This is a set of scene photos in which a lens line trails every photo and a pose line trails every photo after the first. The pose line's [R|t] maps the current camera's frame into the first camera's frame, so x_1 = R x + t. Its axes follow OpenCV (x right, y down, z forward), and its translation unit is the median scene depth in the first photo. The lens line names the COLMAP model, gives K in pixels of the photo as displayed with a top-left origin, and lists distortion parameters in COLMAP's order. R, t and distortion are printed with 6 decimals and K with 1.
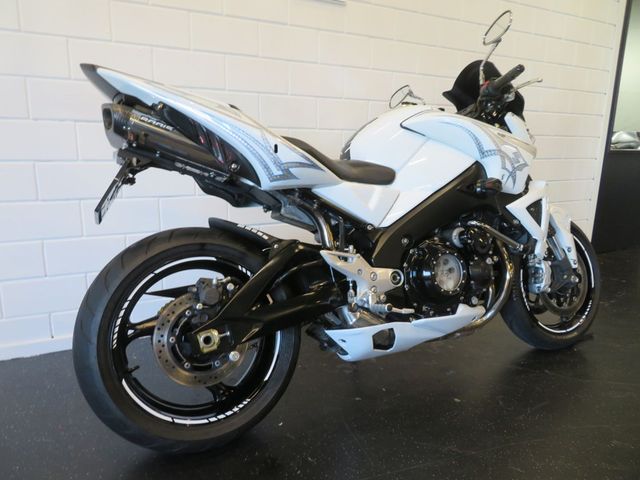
lens RADIAL K [[466.3, 0, 320.0], [0, 466.3, 240.0], [0, 0, 1]] dist [-0.005734, -0.001828]
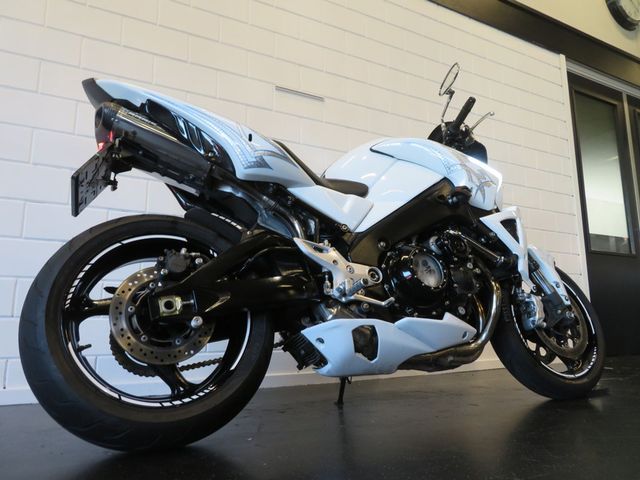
lens RADIAL K [[466.3, 0, 320.0], [0, 466.3, 240.0], [0, 0, 1]] dist [-0.005734, -0.001828]
pose [[0.999690, -0.024600, 0.003849, 0.048729], [0.024230, 0.925518, -0.377927, 0.374817], [0.005735, 0.377903, 0.925827, 0.078014]]
